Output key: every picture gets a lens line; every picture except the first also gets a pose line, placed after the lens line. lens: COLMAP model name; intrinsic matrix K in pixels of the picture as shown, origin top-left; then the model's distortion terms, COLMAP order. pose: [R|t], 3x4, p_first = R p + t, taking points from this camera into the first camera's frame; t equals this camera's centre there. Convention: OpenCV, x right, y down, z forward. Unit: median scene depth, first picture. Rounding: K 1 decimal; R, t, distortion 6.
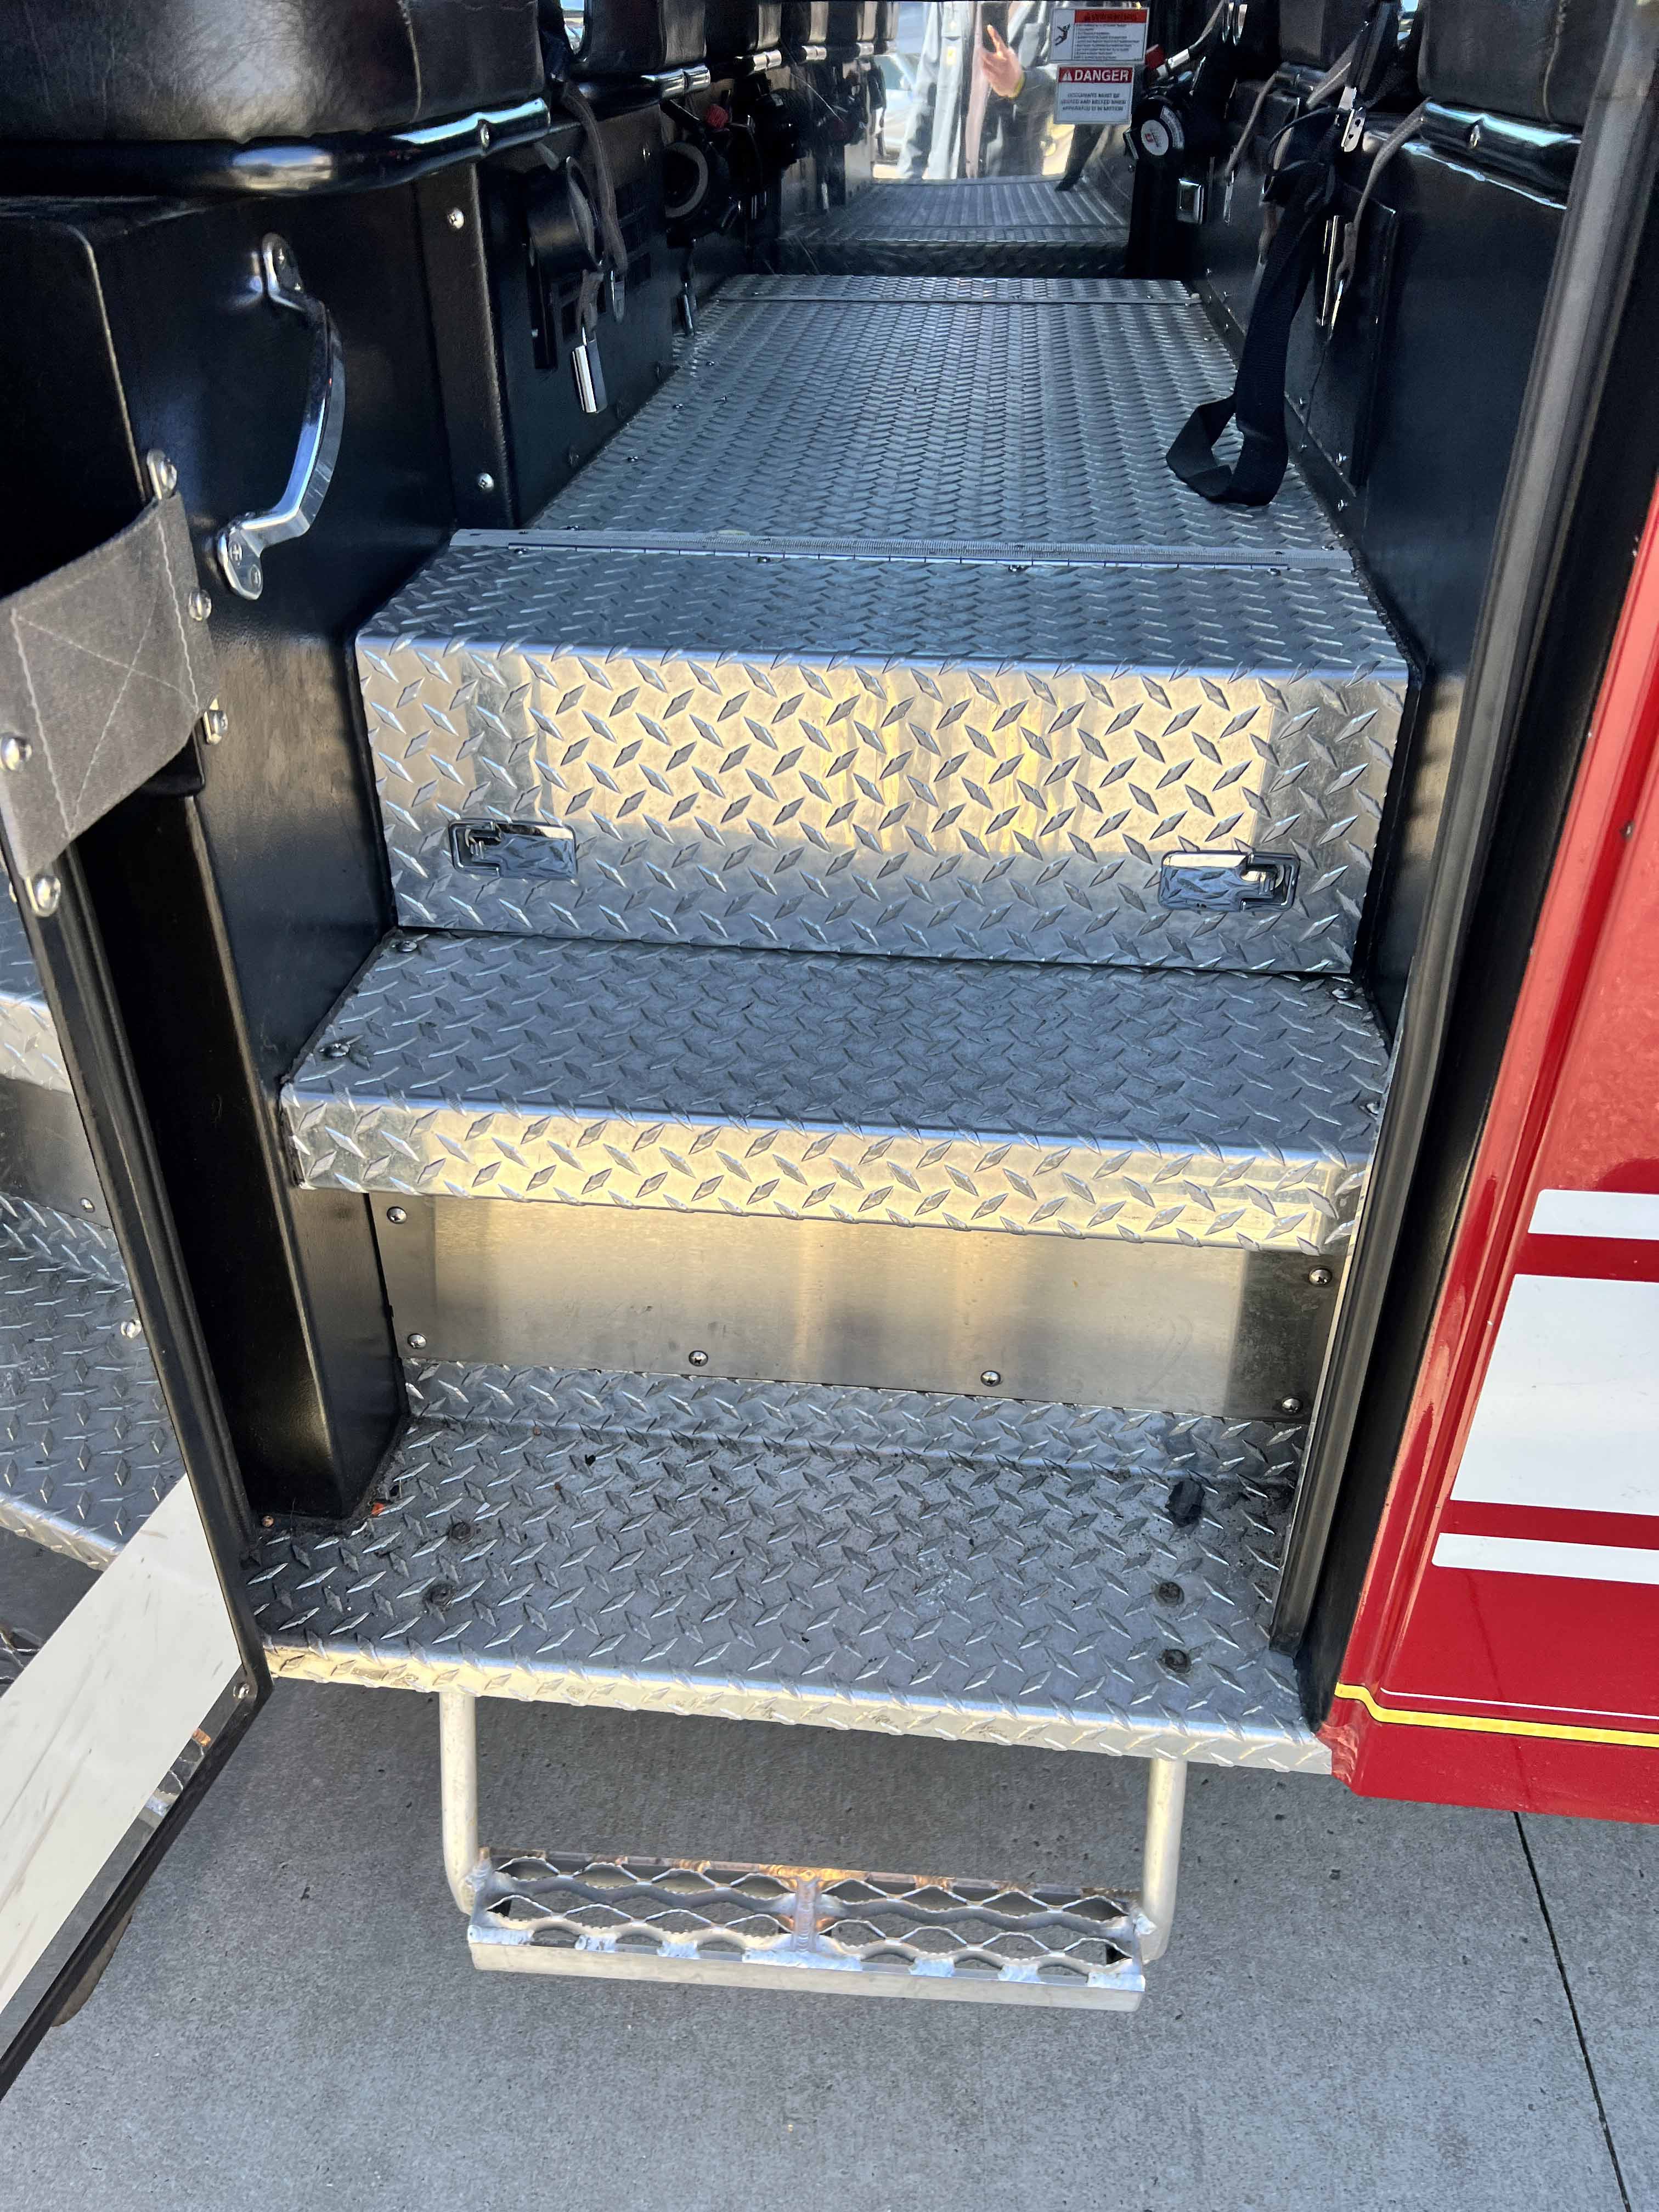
lens RADIAL K [[1702.7, 0, 820.0], [0, 1702.7, 1147.7], [0, 0, 1]] dist [0.079638, -0.117182]
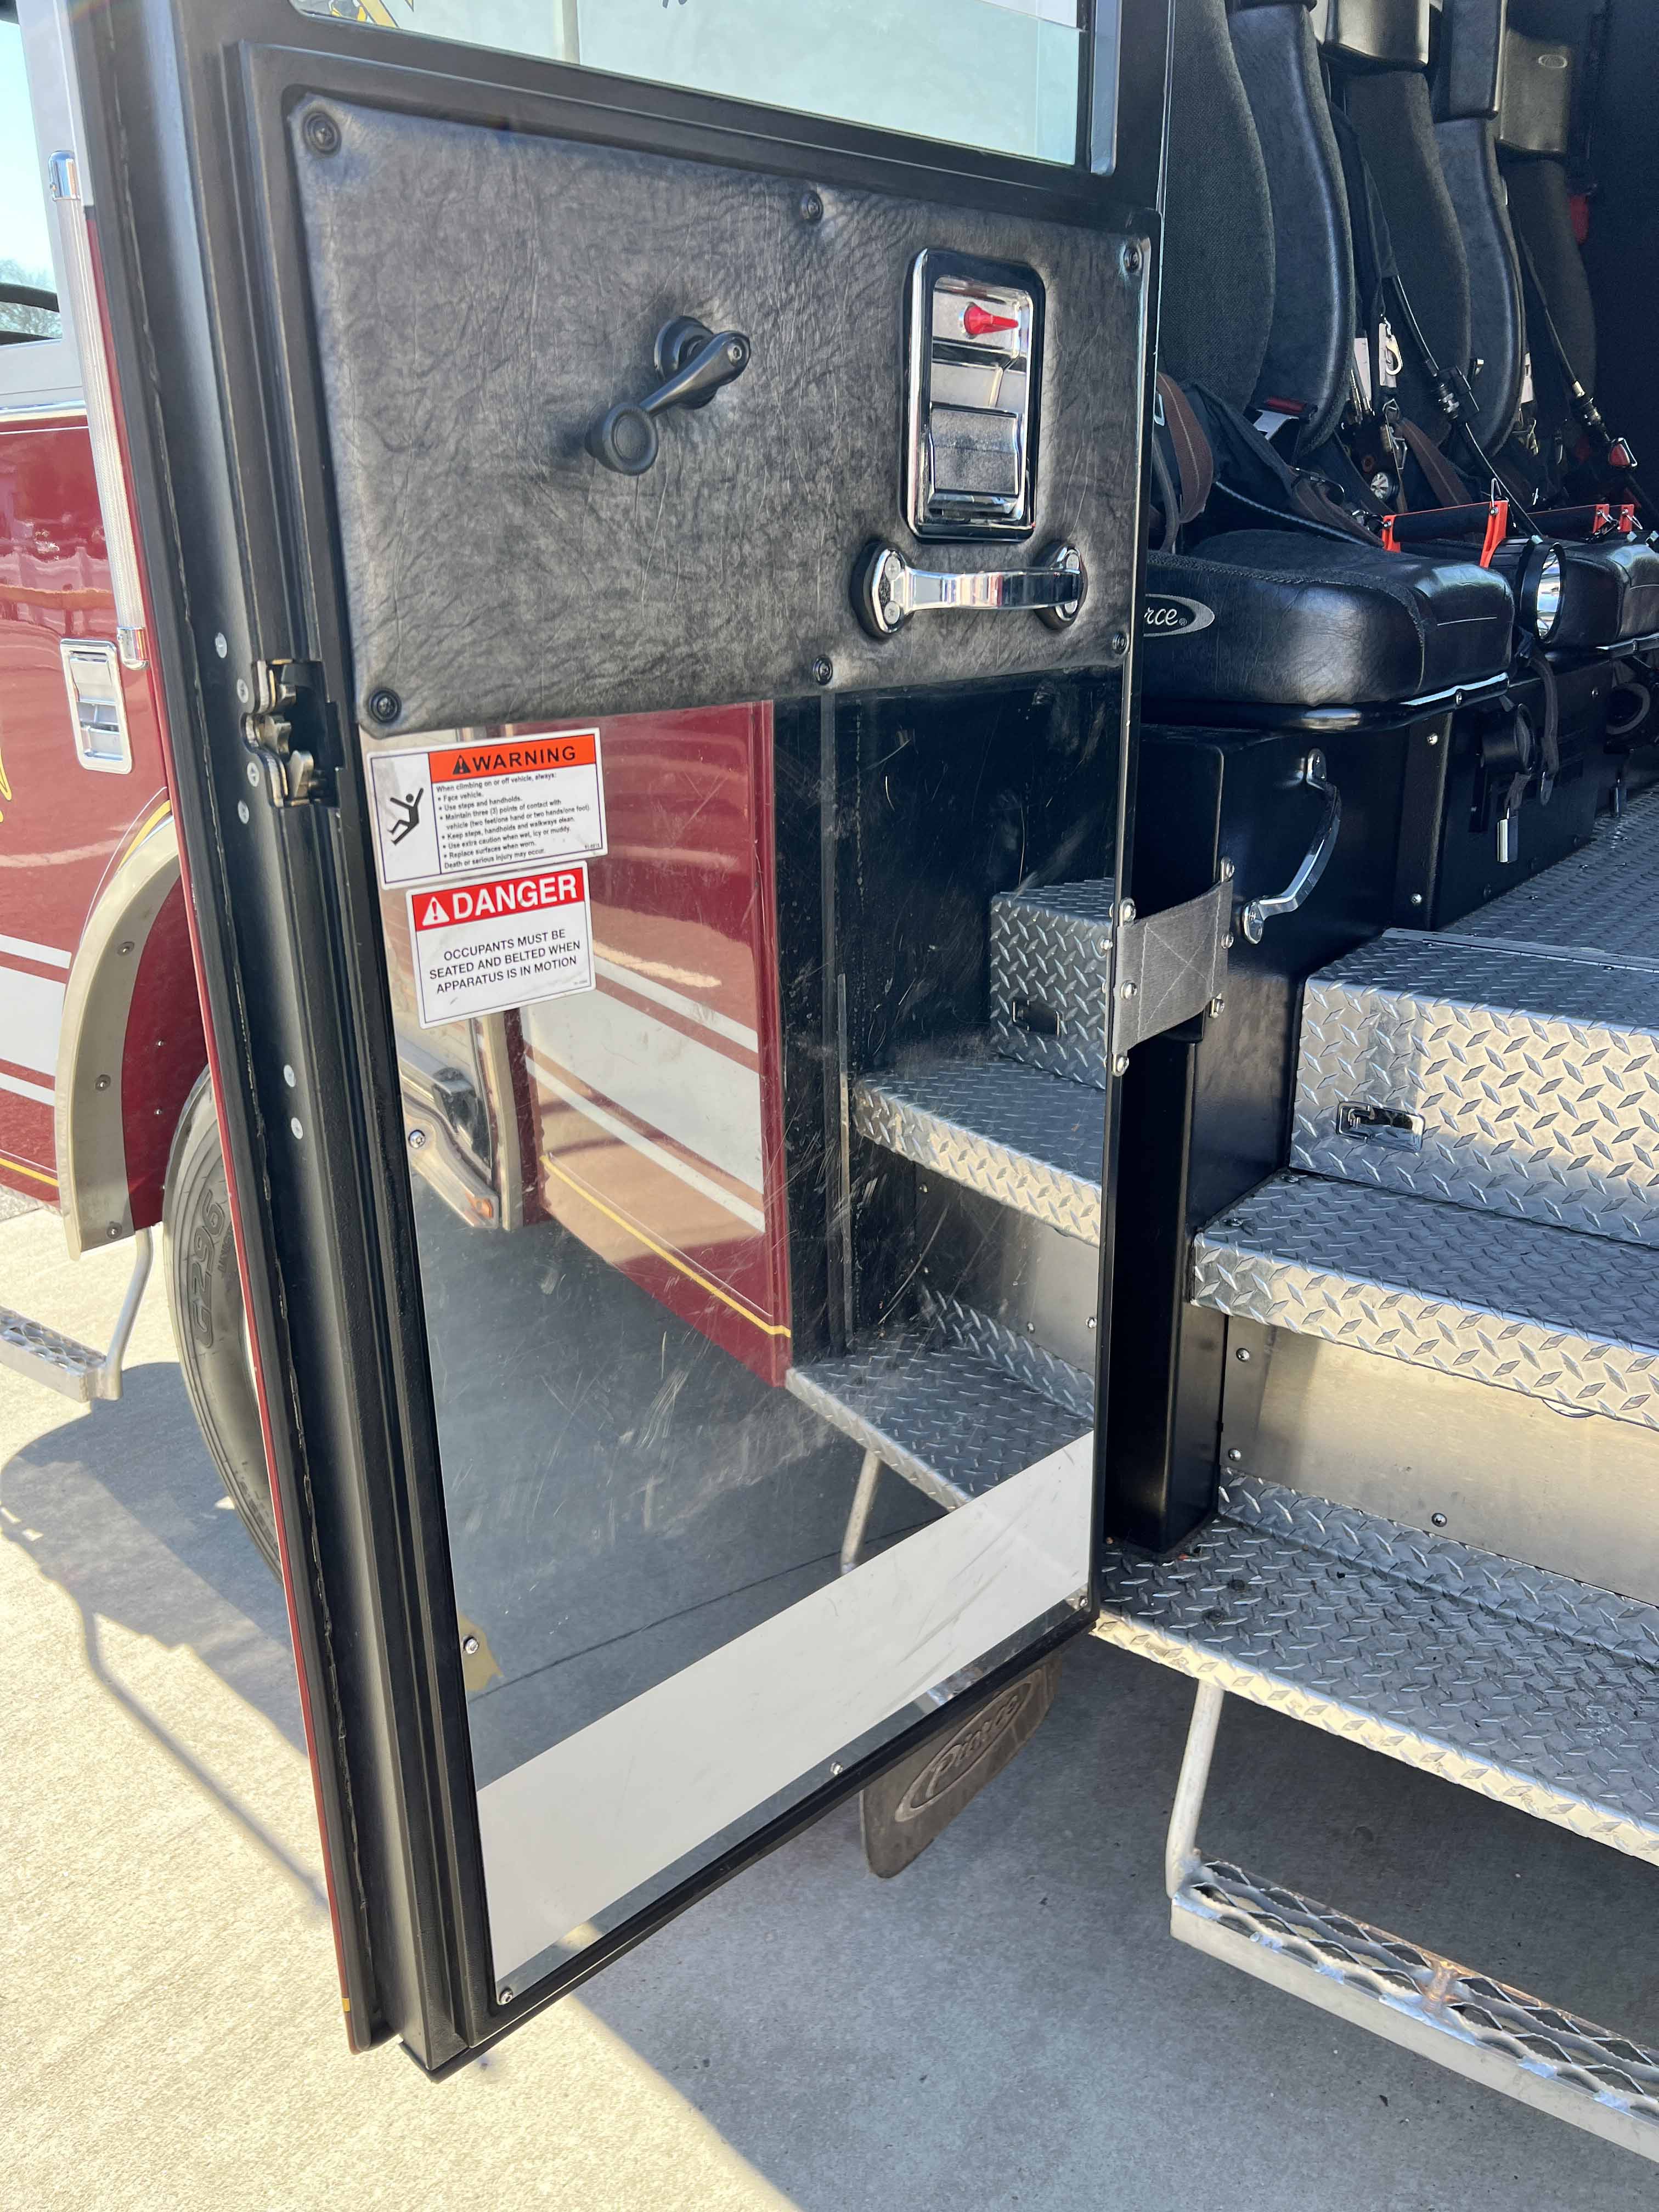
lens RADIAL K [[1676.1, 0, 839.4], [0, 1676.1, 1111.3], [0, 0, 1]] dist [0.054328, -0.071561]
pose [[0.863566, 0.159791, -0.478248, 0.114387], [-0.273916, 0.944973, -0.178876, 0.207523], [0.423349, 0.285471, 0.859815, -0.463027]]
